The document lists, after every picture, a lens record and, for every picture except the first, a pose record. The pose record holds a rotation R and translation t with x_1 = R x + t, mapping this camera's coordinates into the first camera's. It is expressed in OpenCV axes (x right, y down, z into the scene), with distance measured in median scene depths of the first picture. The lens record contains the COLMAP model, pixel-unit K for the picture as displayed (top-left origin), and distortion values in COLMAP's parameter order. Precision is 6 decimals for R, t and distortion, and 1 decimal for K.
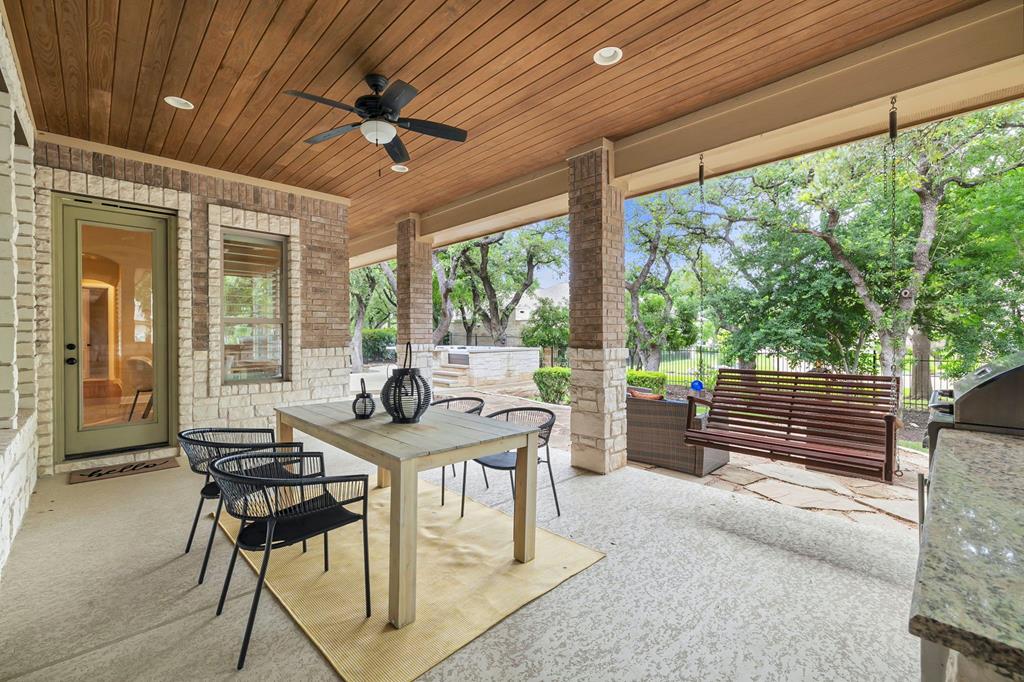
lens RADIAL K [[440.8, 0, 514.5], [0, 440.8, 339.0], [0, 0, 1]] dist [0.003086, -0.000038]
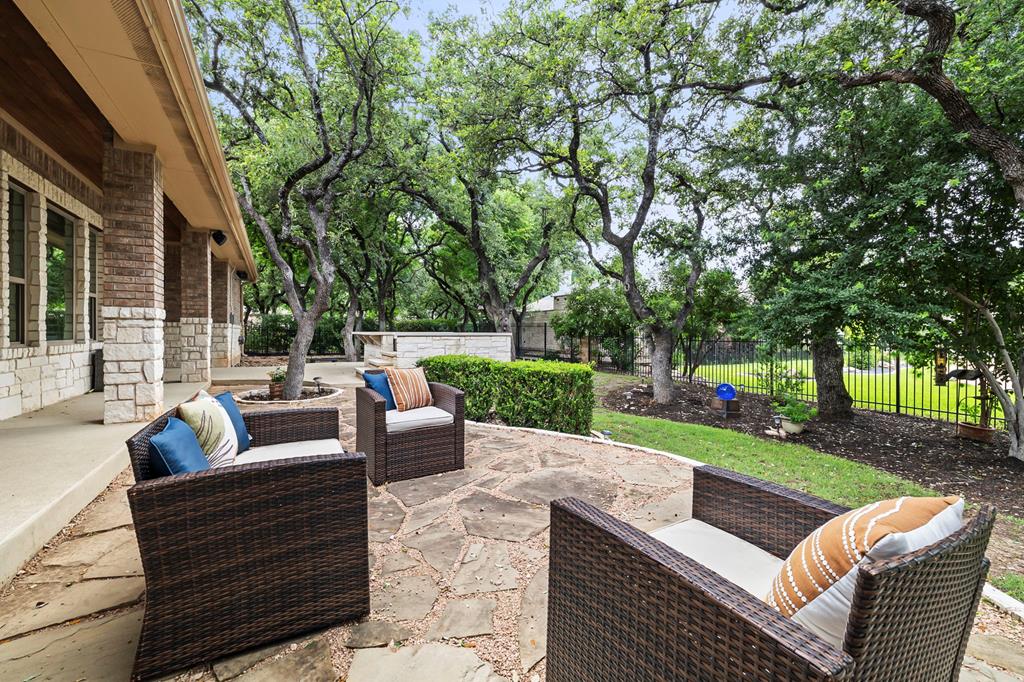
lens RADIAL K [[440.8, 0, 515.5], [0, 440.8, 337.2], [0, 0, 1]] dist [0.003086, -0.000038]
pose [[0.958084, 0.009811, -0.286319, 0.229642], [-0.010409, 0.999946, -0.000565, 0.022234], [0.286298, 0.003521, 0.958134, 0.232336]]
